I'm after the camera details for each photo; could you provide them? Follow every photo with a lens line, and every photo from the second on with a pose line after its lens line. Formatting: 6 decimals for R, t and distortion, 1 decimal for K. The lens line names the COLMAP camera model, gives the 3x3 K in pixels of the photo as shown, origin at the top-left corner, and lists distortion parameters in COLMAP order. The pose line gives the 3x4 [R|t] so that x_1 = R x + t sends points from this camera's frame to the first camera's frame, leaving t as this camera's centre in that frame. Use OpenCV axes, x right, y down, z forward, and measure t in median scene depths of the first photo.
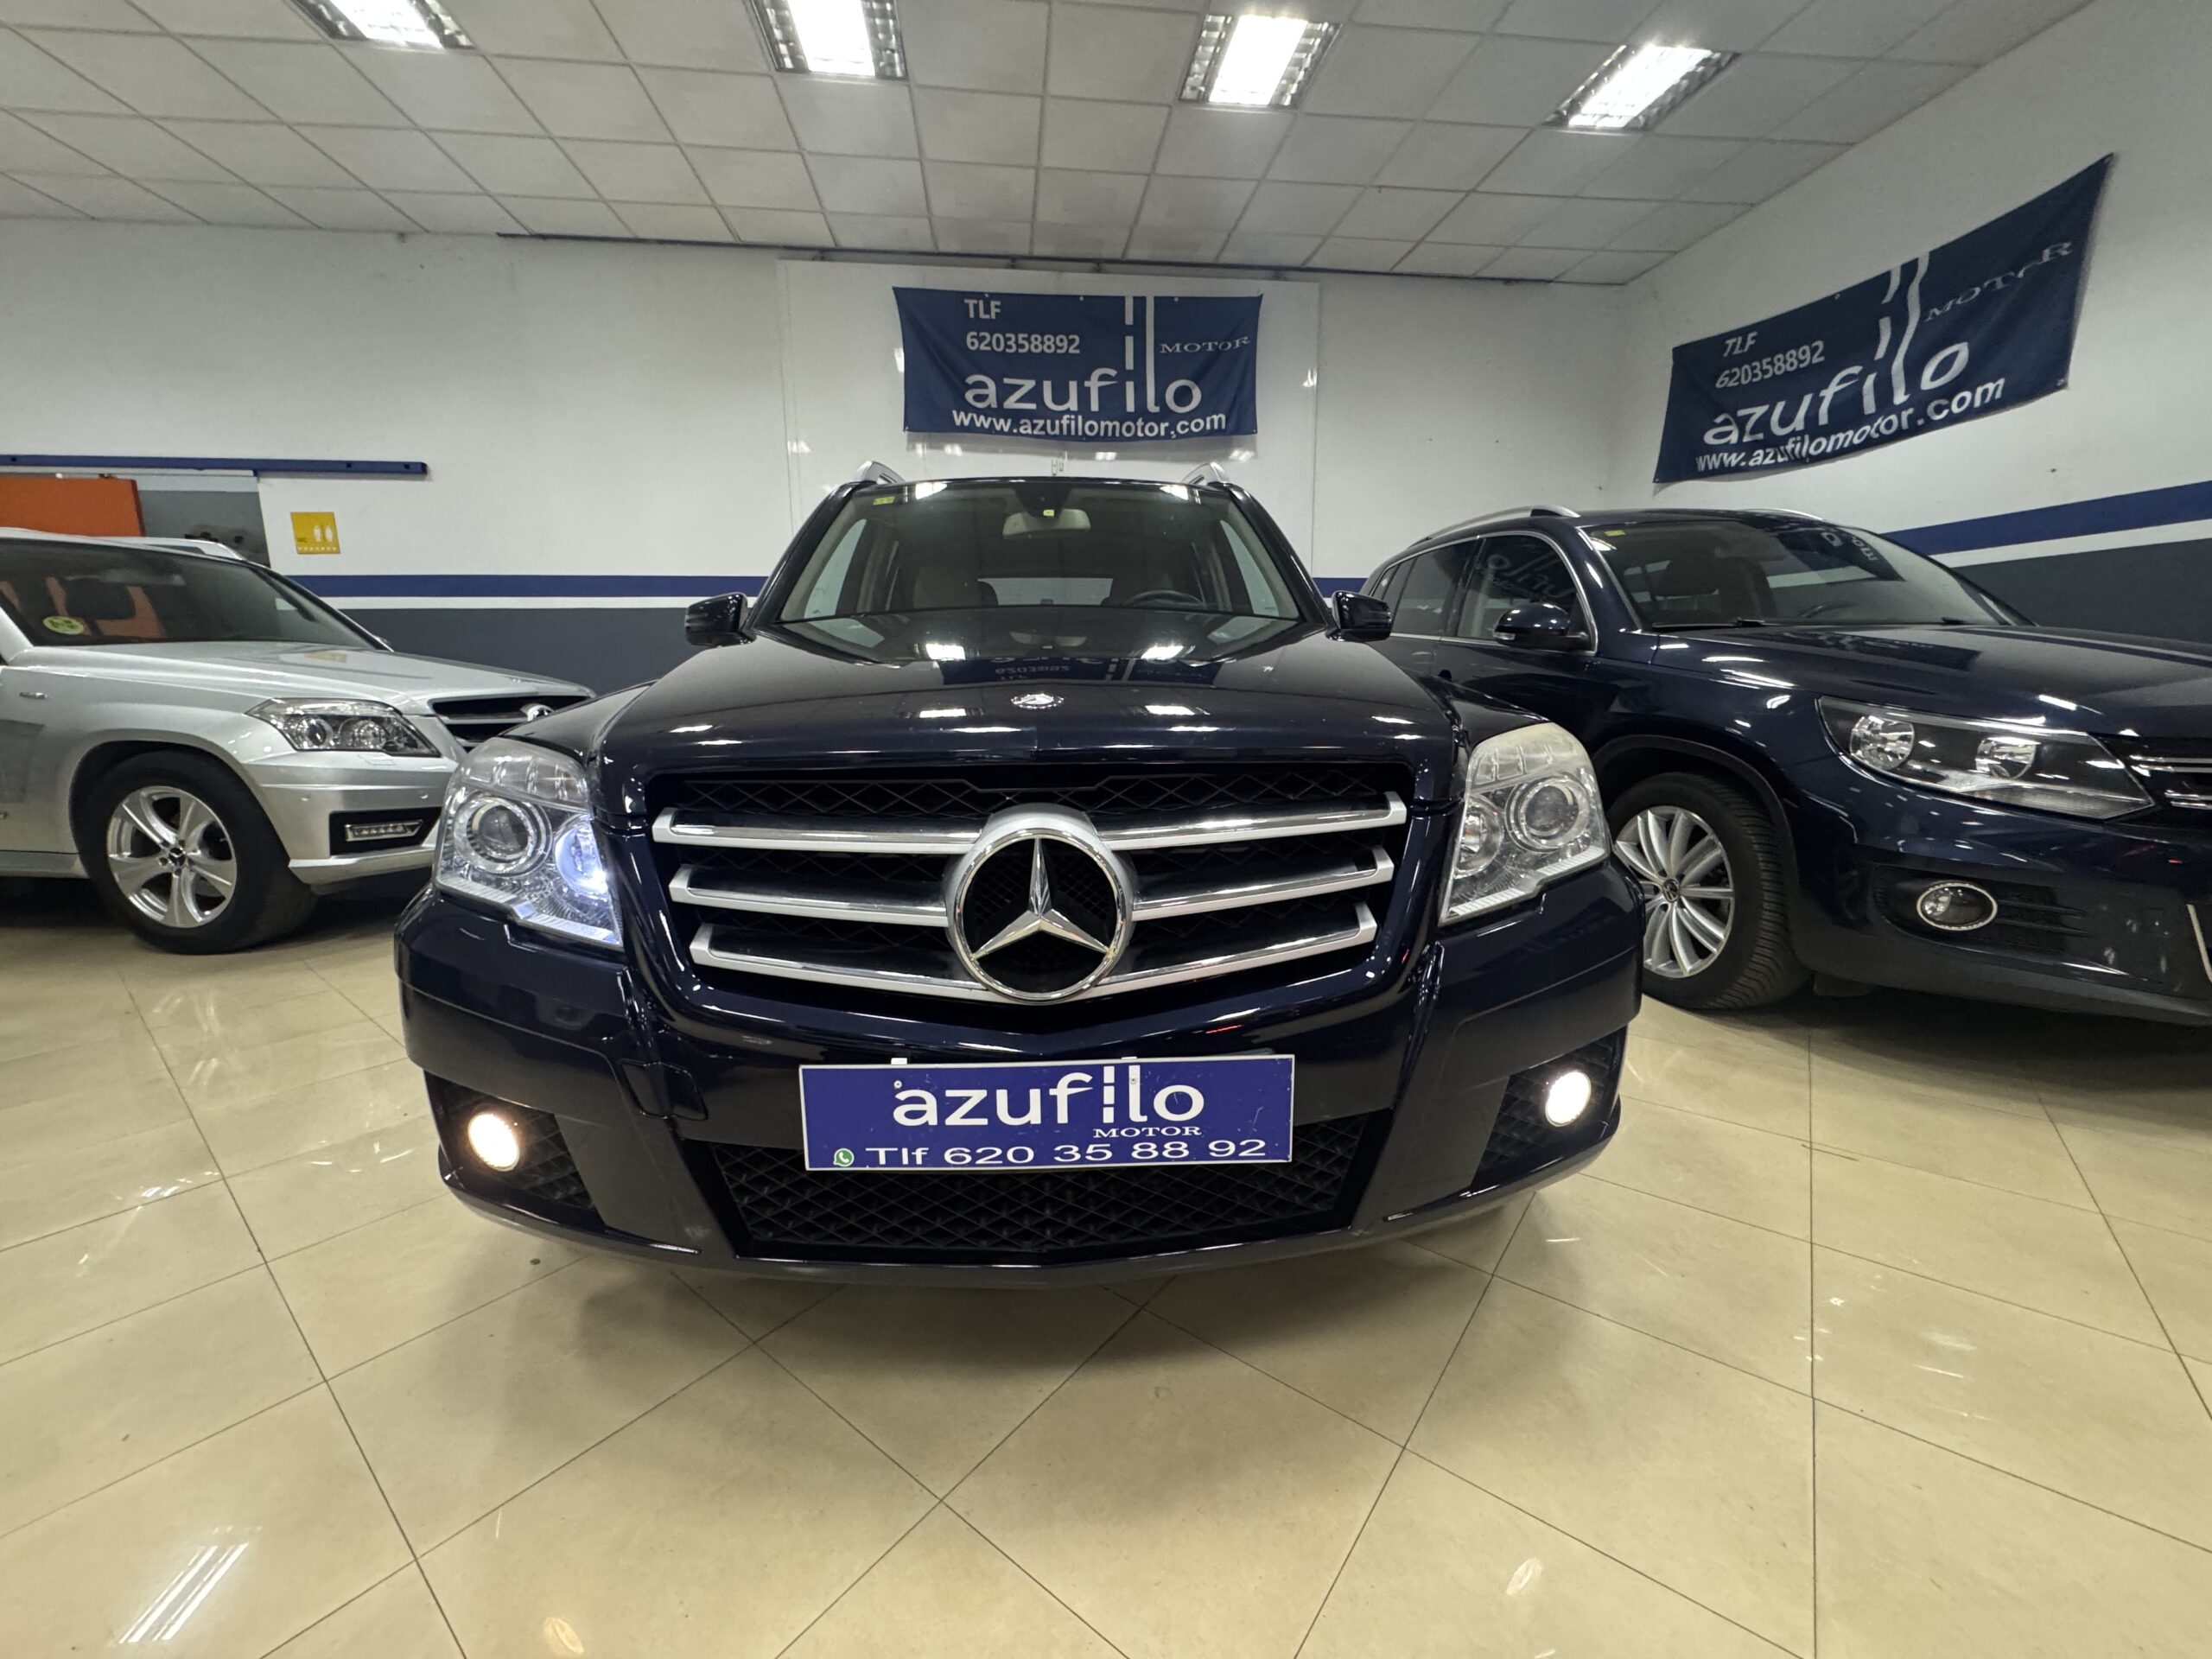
lens RADIAL K [[880.7, 0, 1105.8], [0, 880.7, 832.2], [0, 0, 1]] dist [-0.001756, -0.000038]
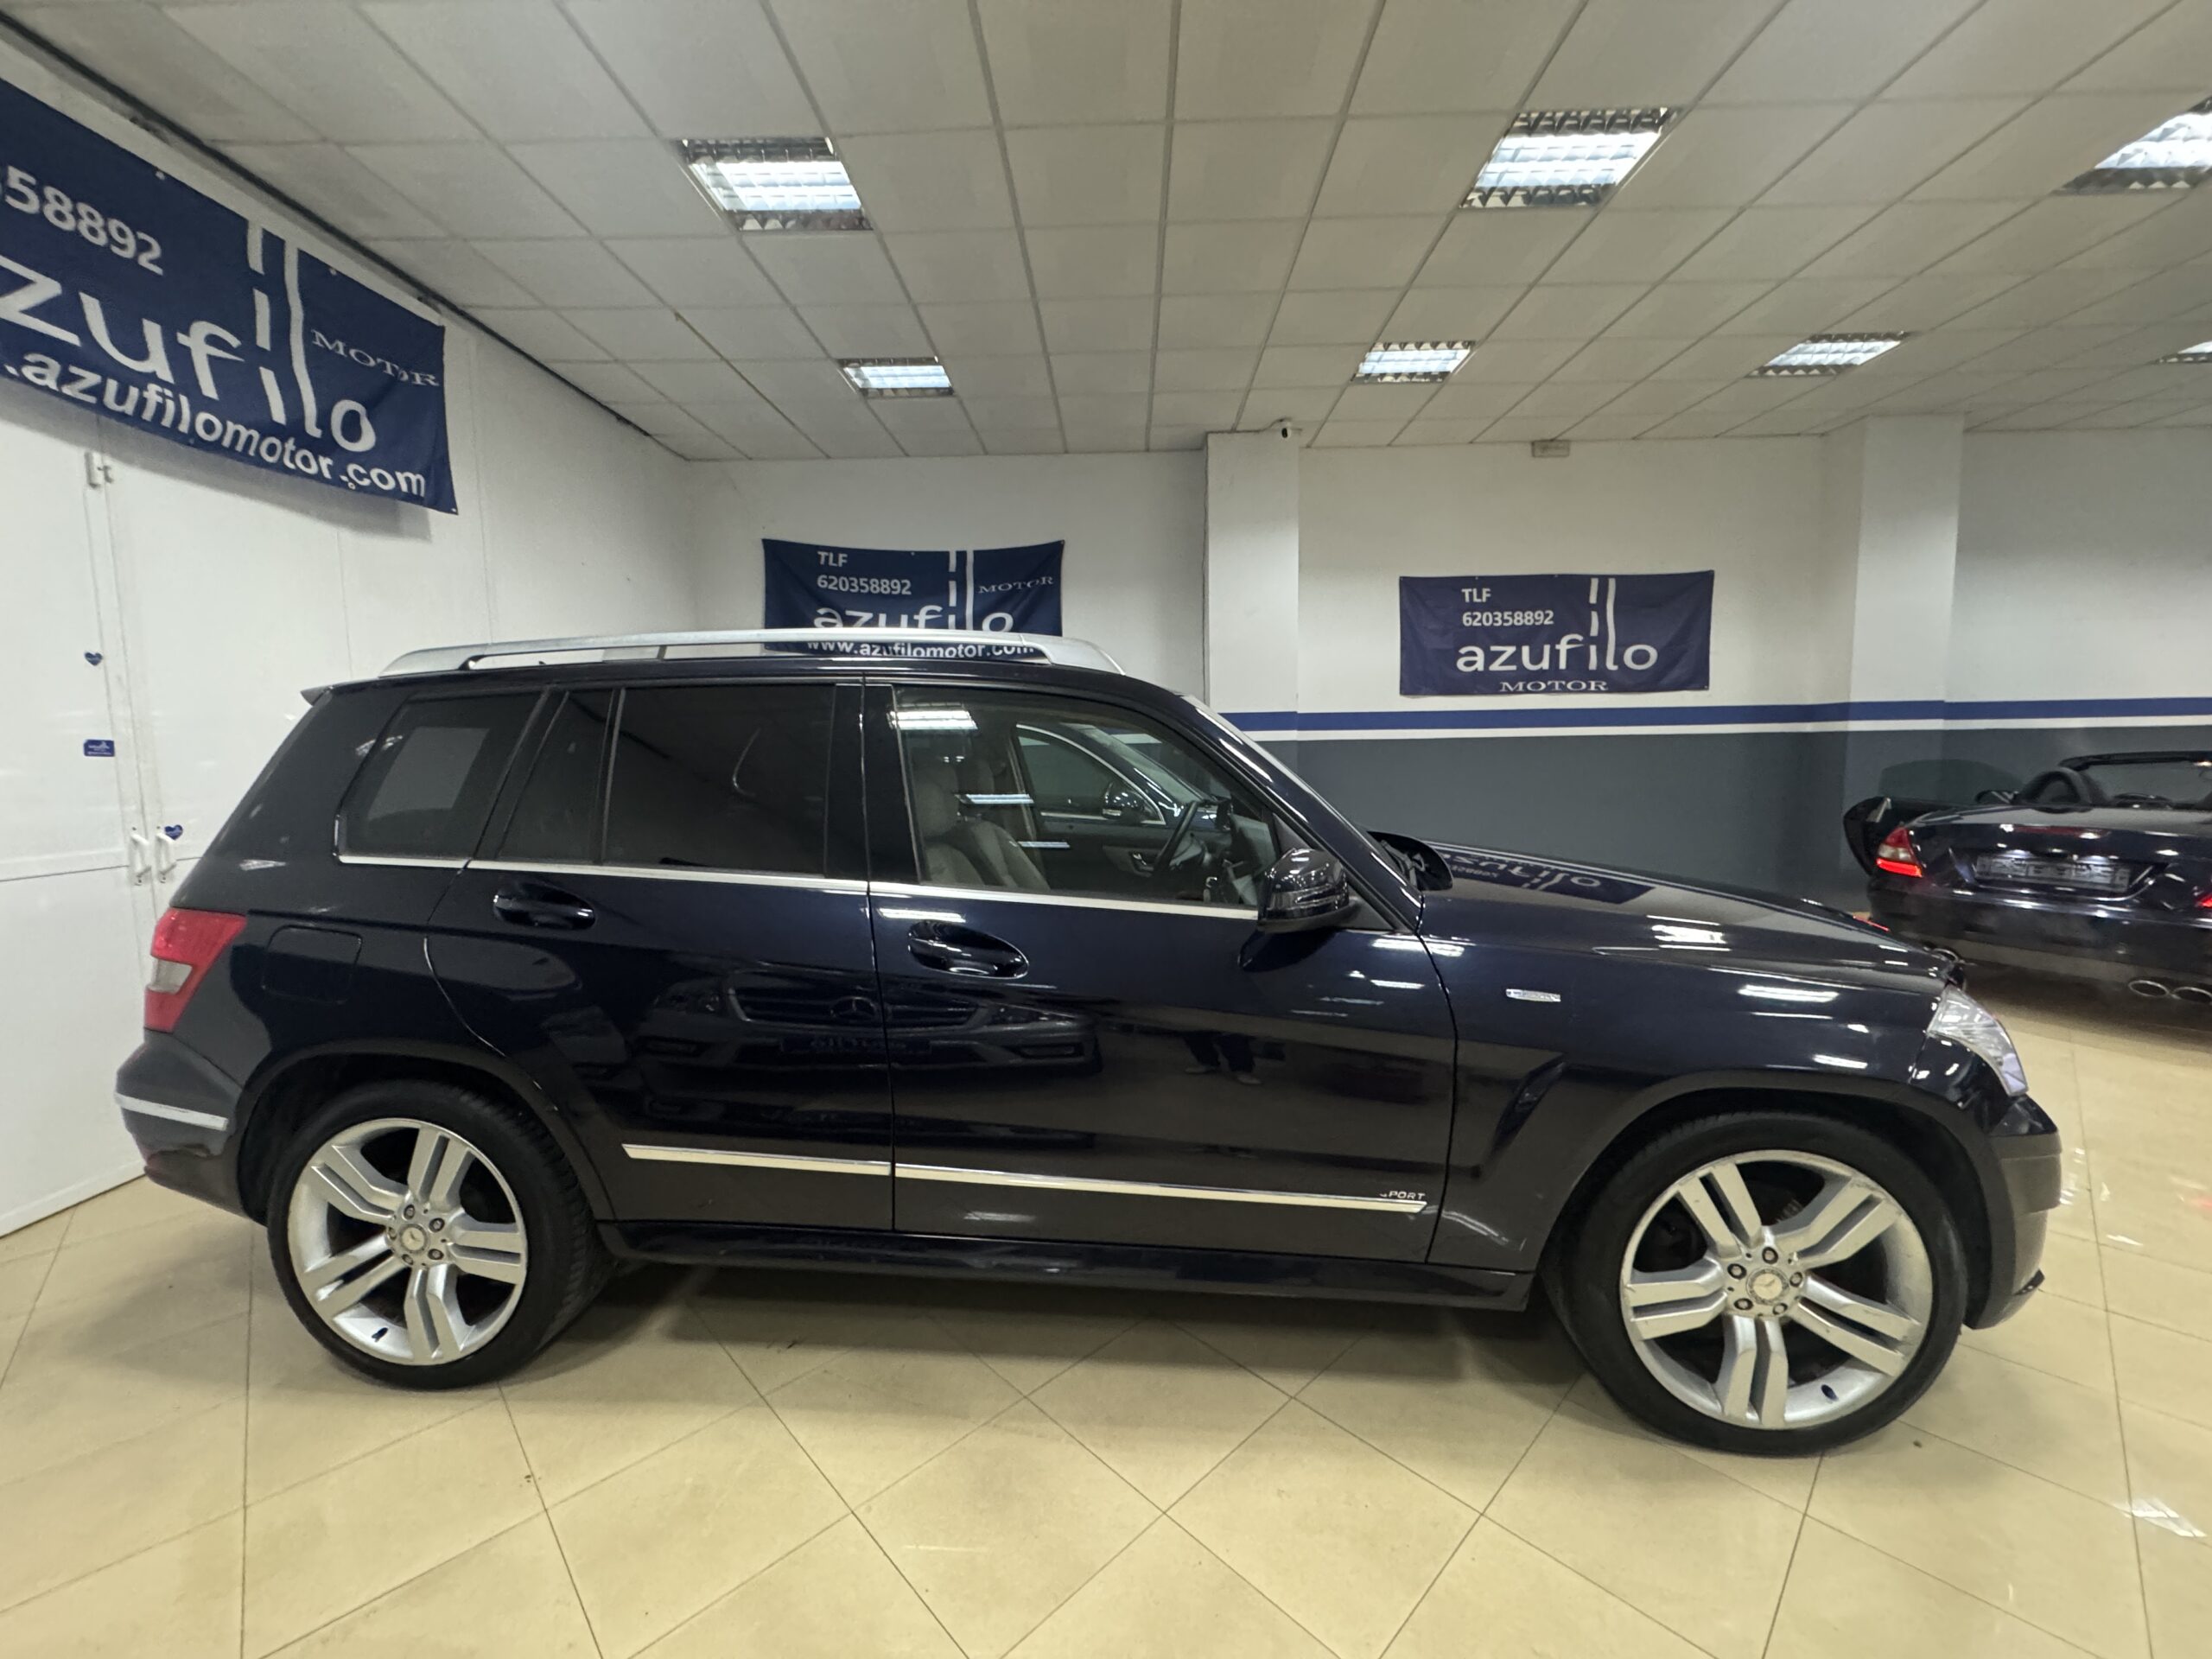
lens RADIAL K [[881.0, 0, 1104.5], [0, 881.0, 832.5], [0, 0, 1]] dist [-0.002504, 0.000000]
pose [[0.141547, -0.090016, 0.985830, -0.556984], [0.190459, 0.979728, 0.062112, -0.175468], [-0.971437, 0.178969, 0.155822, 0.509818]]
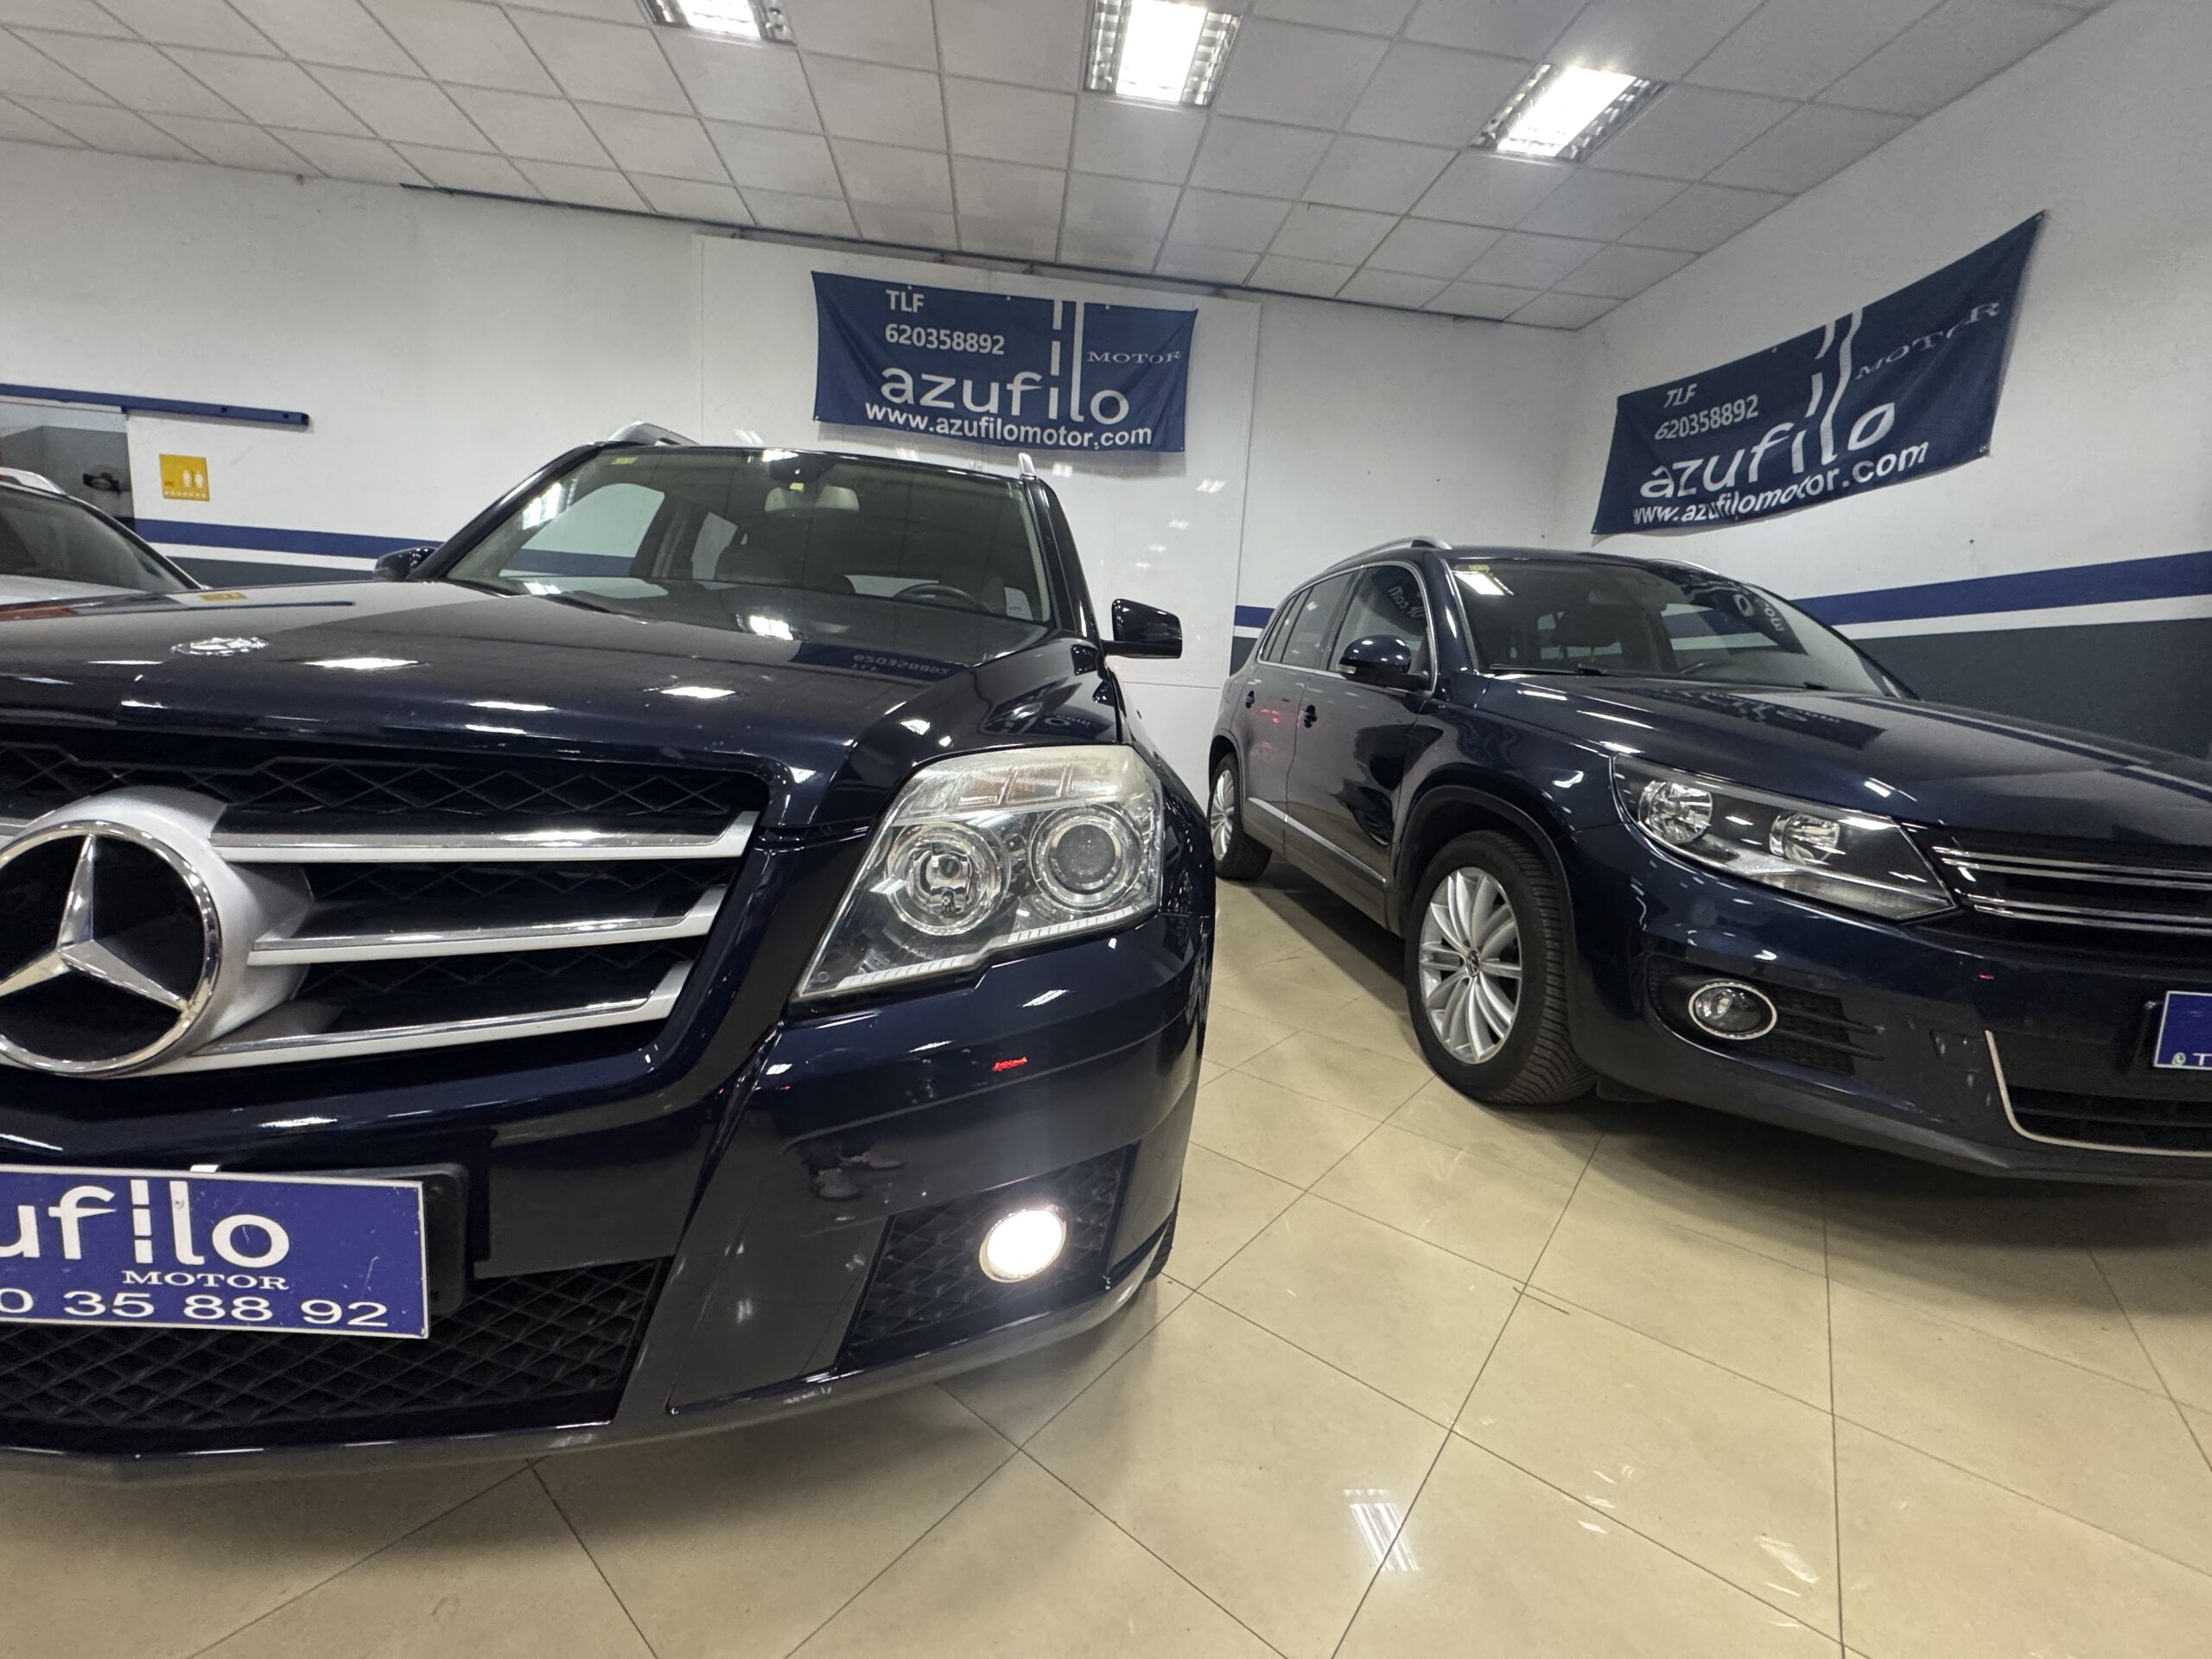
lens RADIAL K [[881.0, 0, 1104.5], [0, 881.0, 832.5], [0, 0, 1]] dist [-0.002504, 0.000000]
pose [[0.997176, 0.075016, 0.003442, 0.133187], [-0.074897, 0.996831, -0.026809, -0.006795], [-0.005442, 0.026475, 0.999635, 0.058748]]
